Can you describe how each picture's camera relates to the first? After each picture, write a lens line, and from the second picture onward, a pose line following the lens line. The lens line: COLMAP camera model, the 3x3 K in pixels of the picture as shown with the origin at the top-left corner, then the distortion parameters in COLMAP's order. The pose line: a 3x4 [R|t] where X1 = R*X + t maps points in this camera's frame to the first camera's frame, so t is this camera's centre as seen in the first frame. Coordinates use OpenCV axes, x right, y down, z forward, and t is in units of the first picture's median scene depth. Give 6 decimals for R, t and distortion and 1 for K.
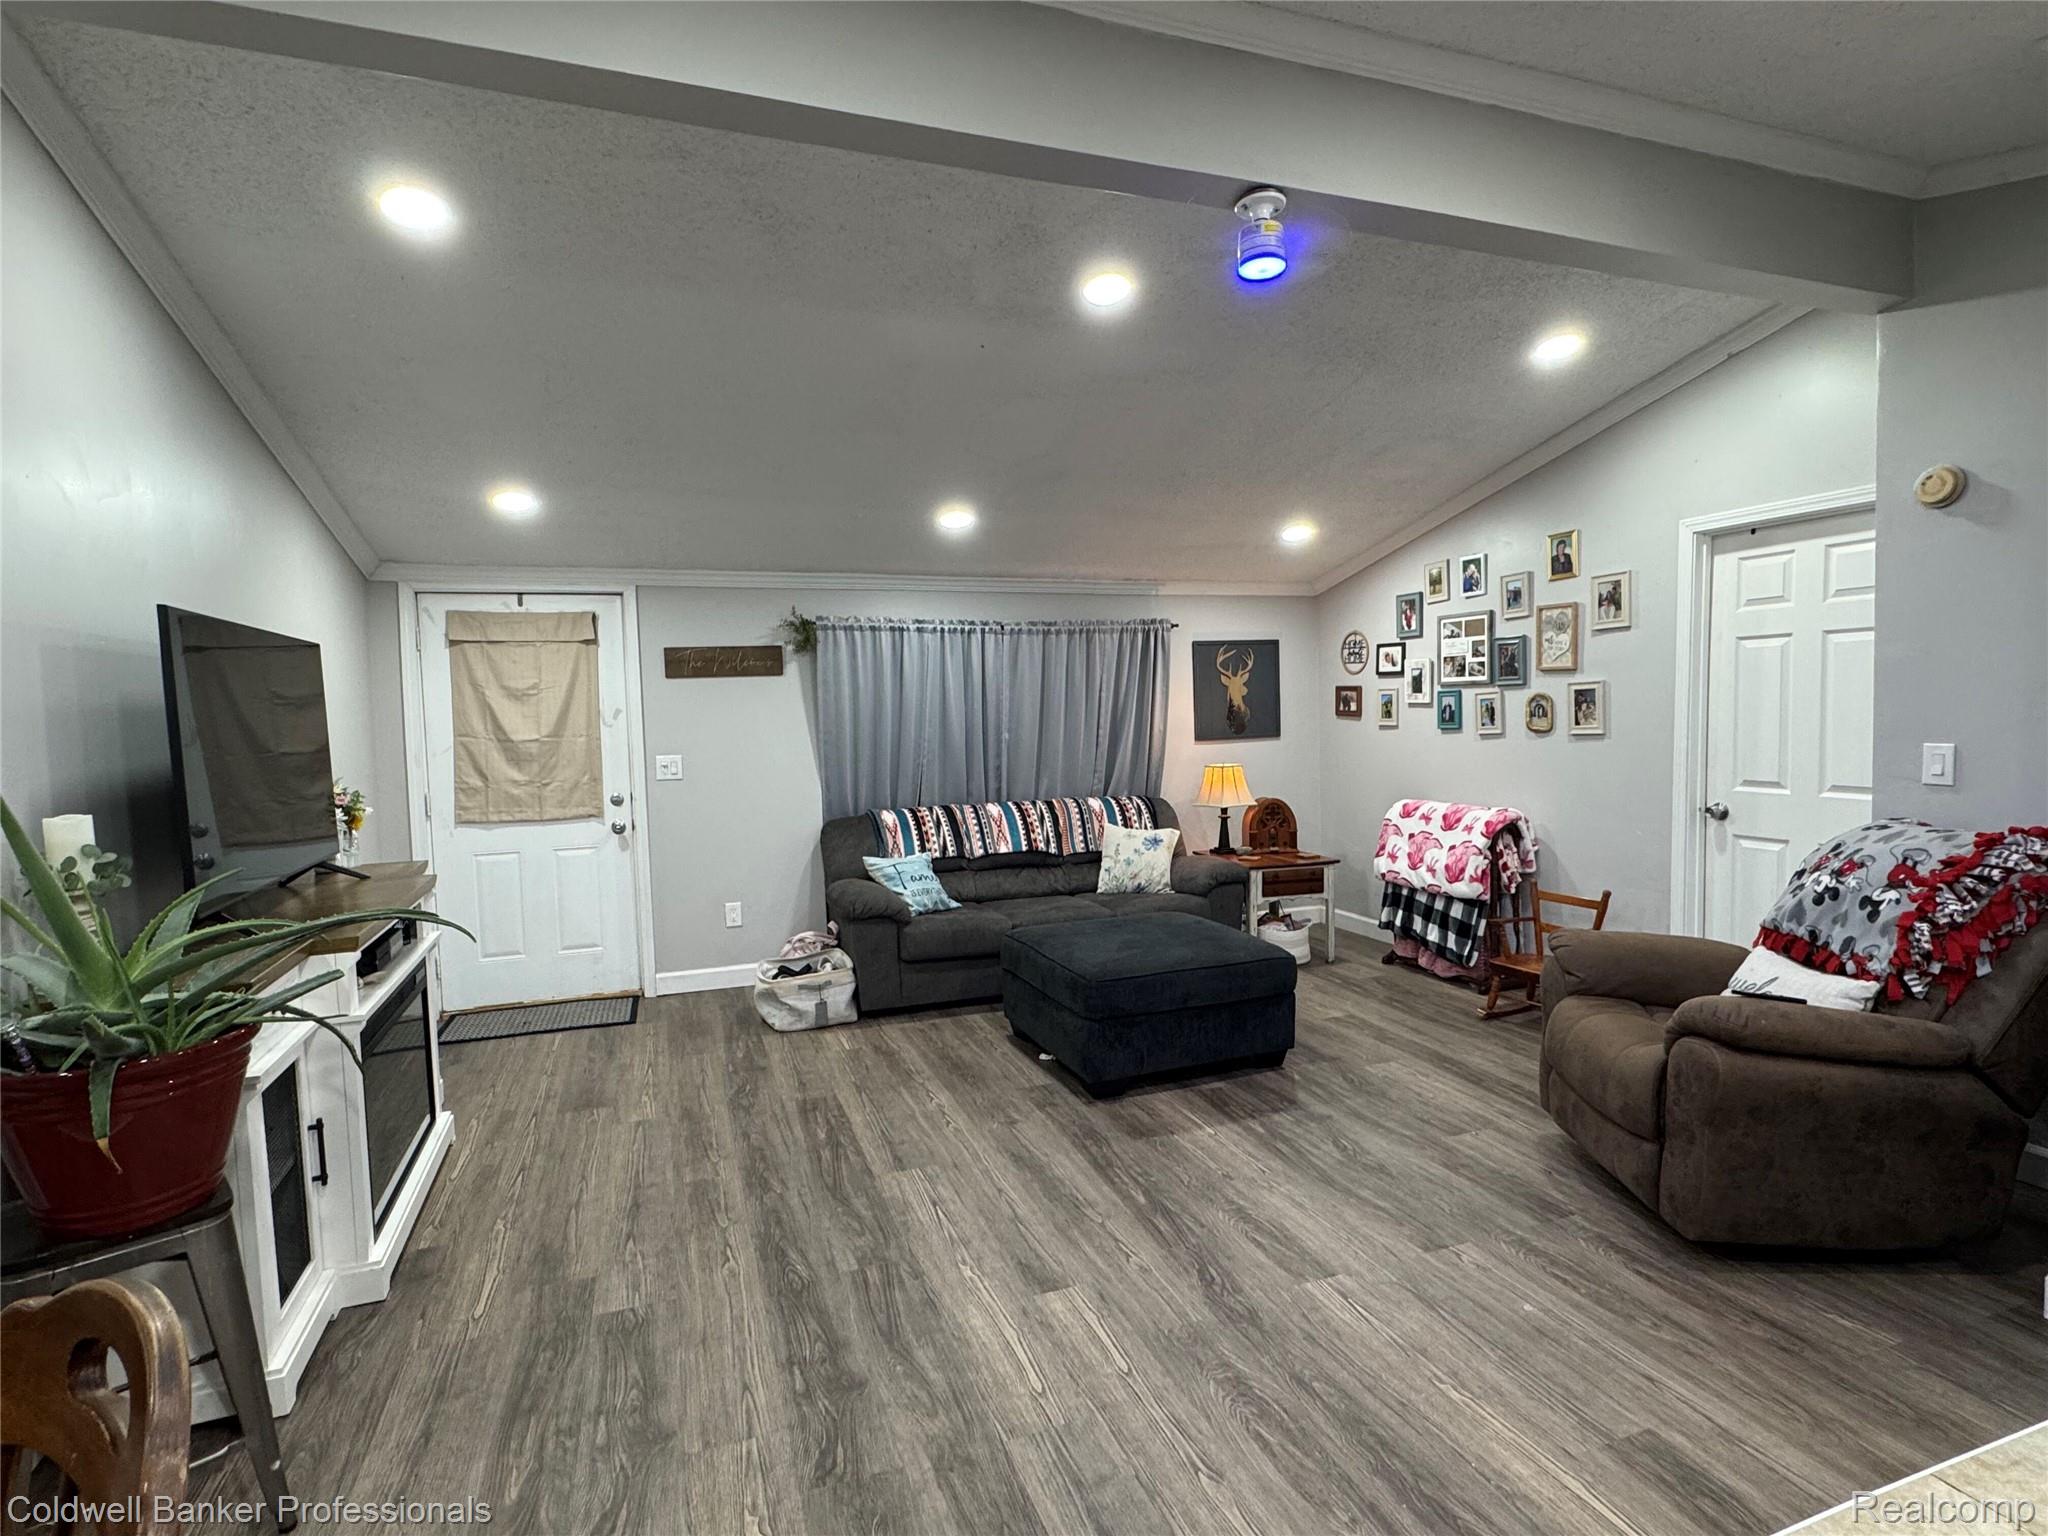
lens RADIAL K [[1031.4, 0, 1024.0], [0, 1031.4, 768.0], [0, 0, 1]] dist [0.001659, 0.000627]
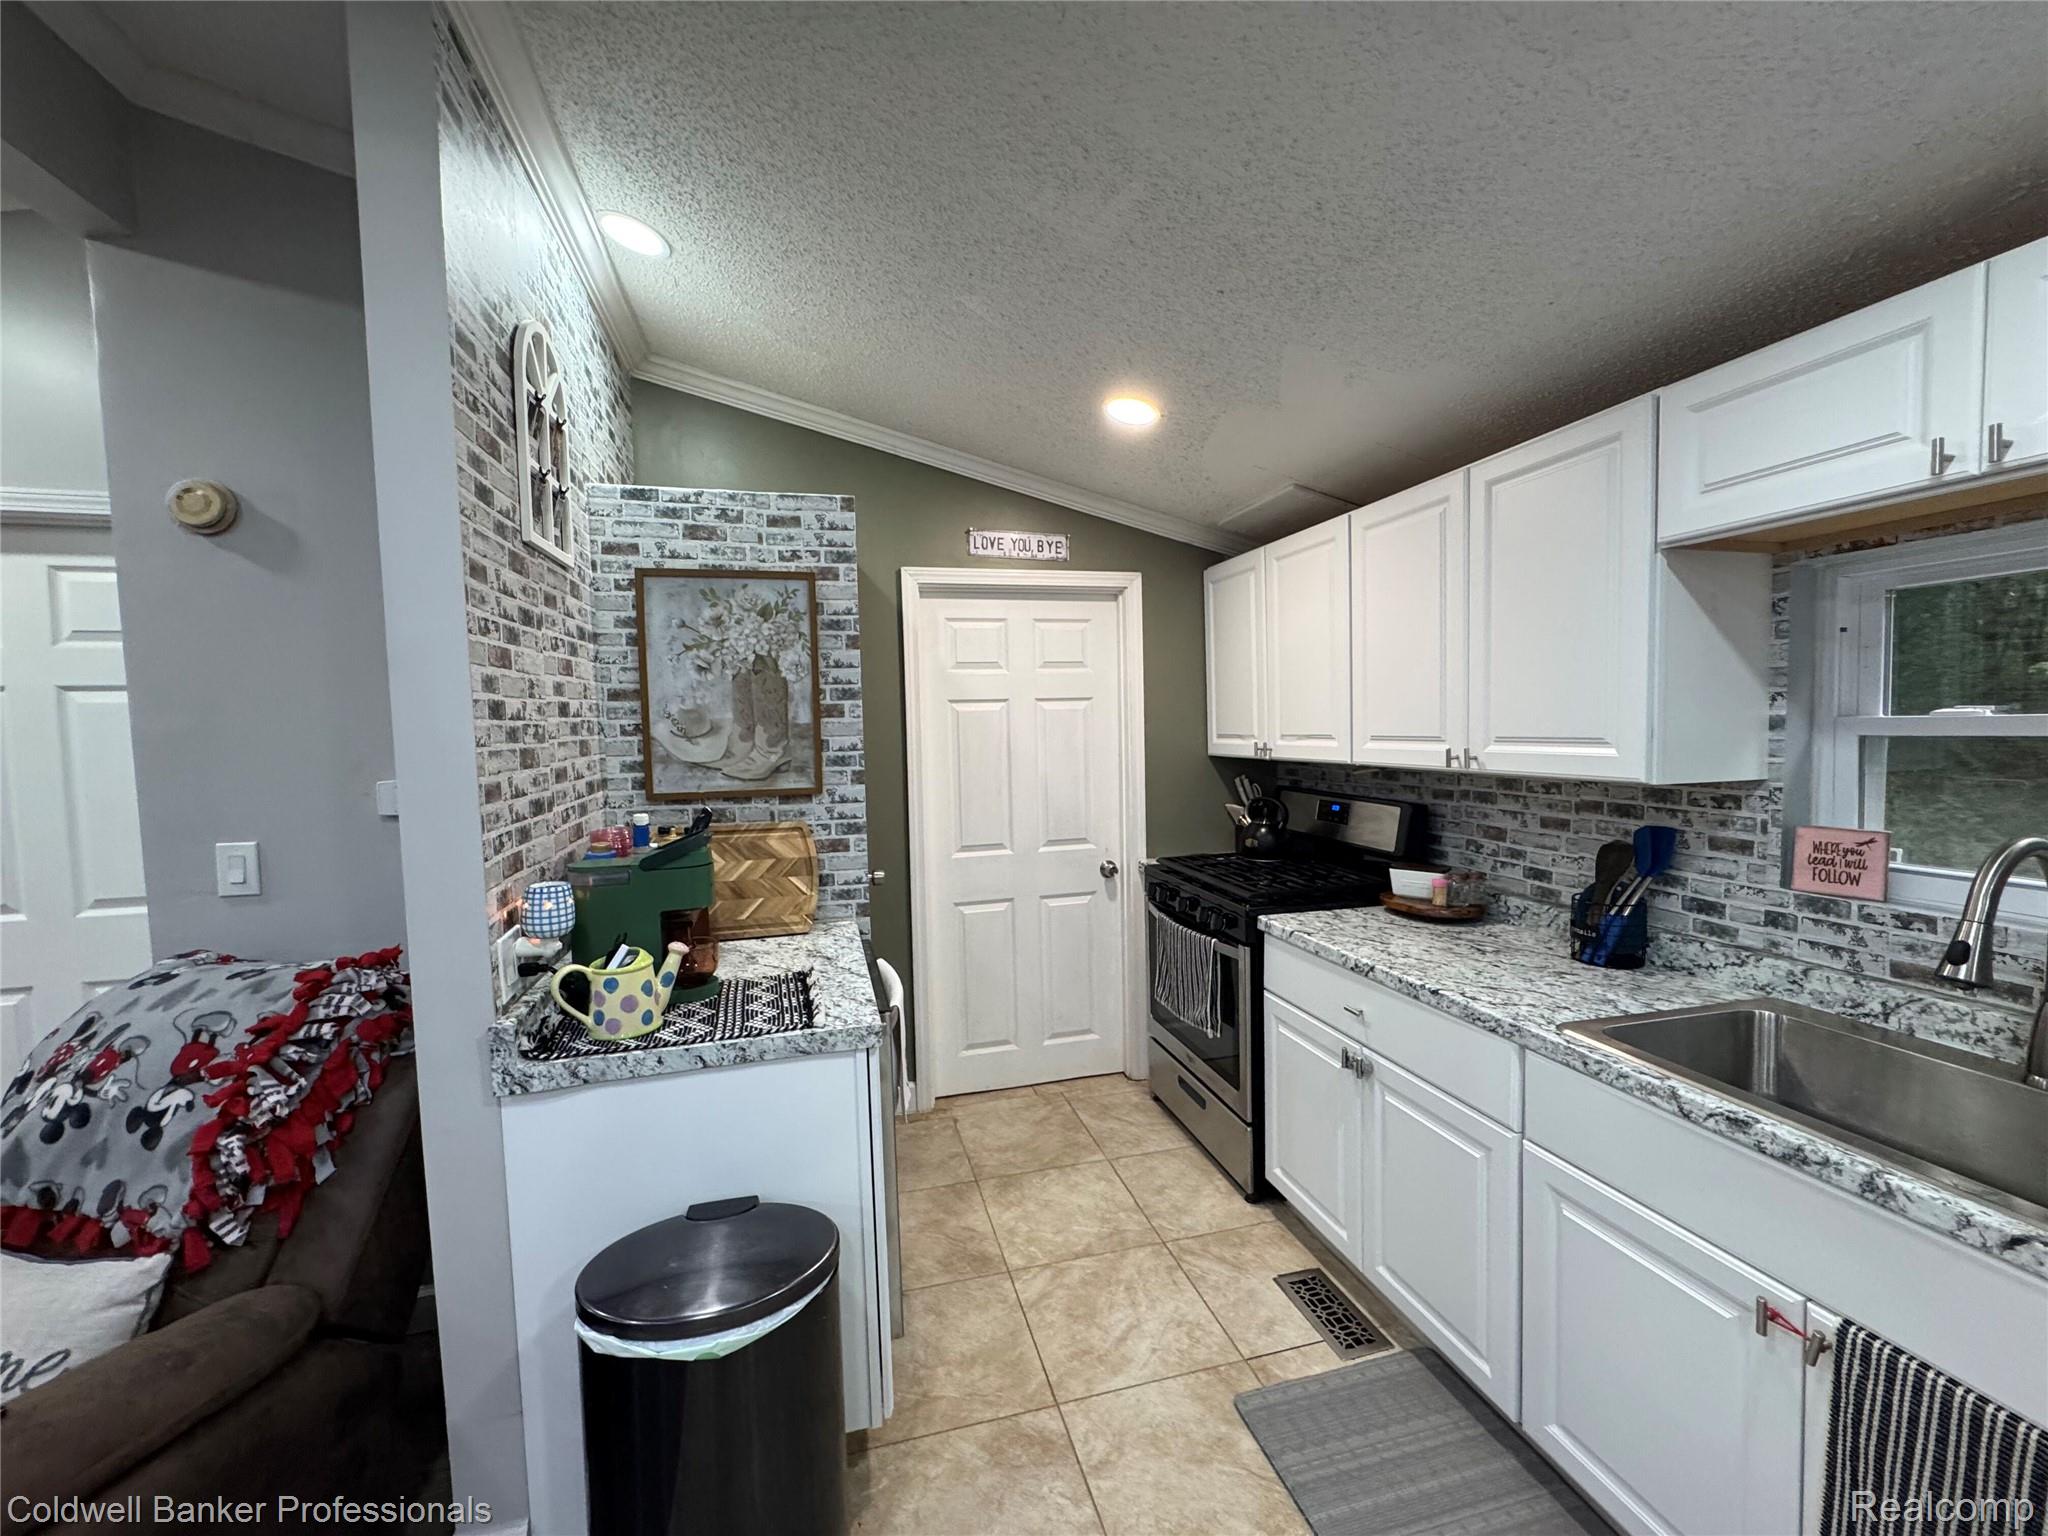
lens RADIAL K [[824.6, 0, 1024.0], [0, 824.6, 768.0], [0, 0, 1]] dist [-0.002282, 0.000120]
pose [[0.095021, -0.032939, 0.994930, 0.383295], [0.075989, 0.996776, 0.025742, -0.057906], [-0.992571, 0.073157, 0.097218, 0.407360]]
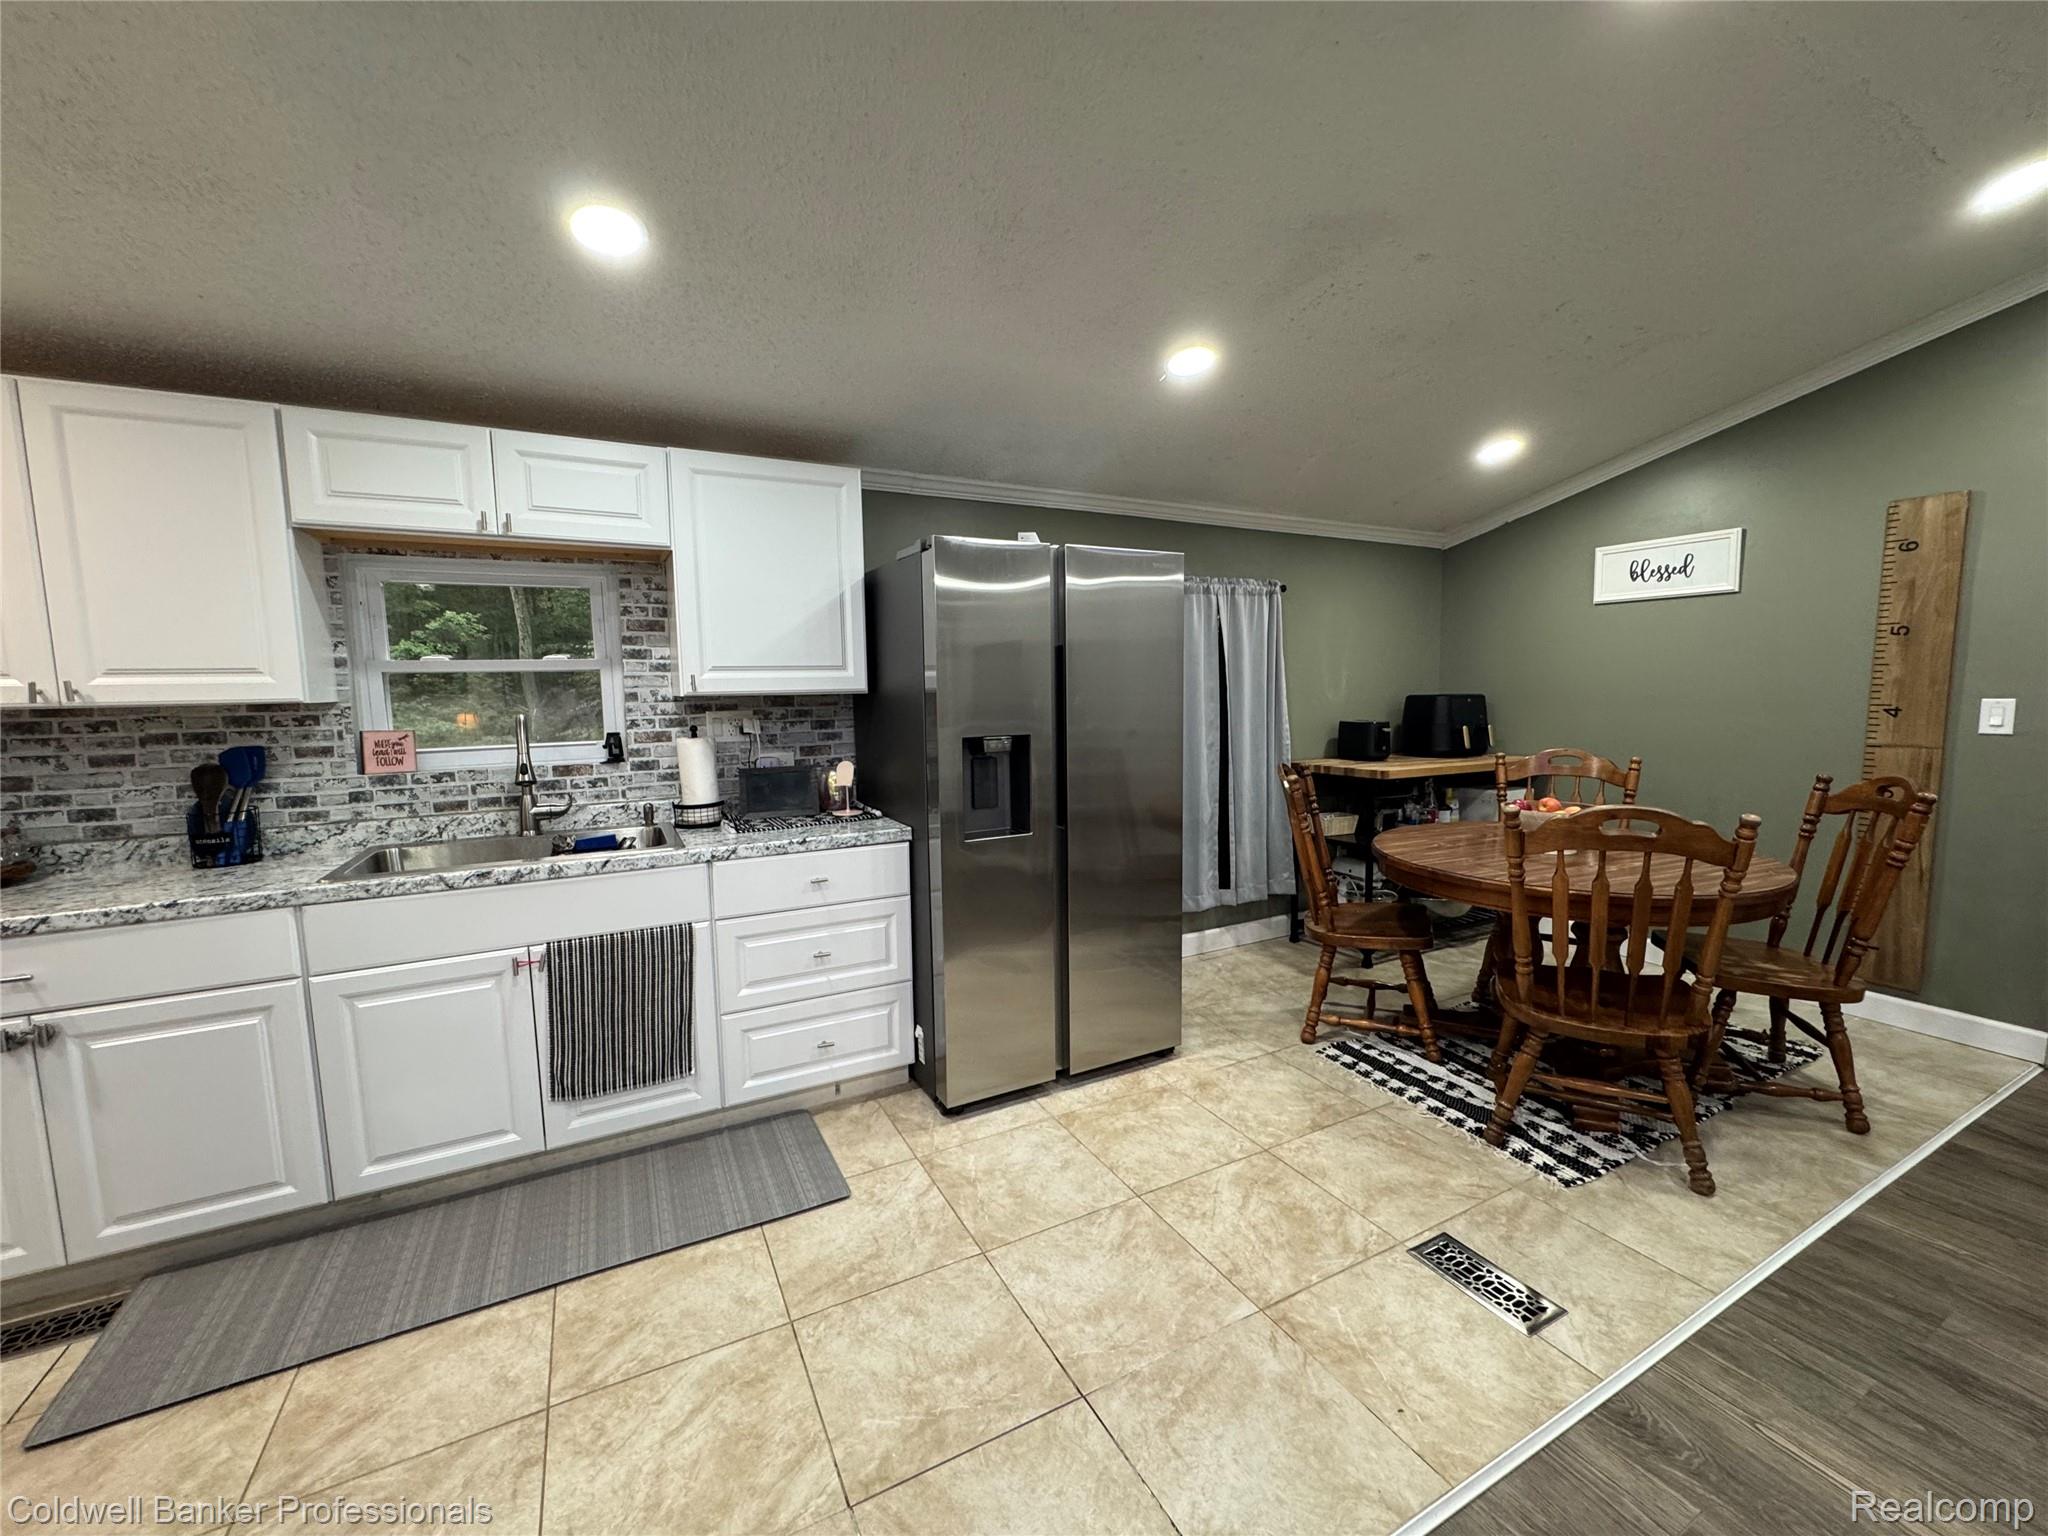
lens RADIAL K [[822.3, 0, 1024.0], [0, 822.3, 768.0], [0, 0, 1]] dist [-0.002646, 0.000300]
pose [[-0.990935, 0.049913, -0.124729, 0.434370], [0.028969, 0.985967, 0.164405, -0.043597], [0.131185, 0.159302, -0.978475, 0.954542]]
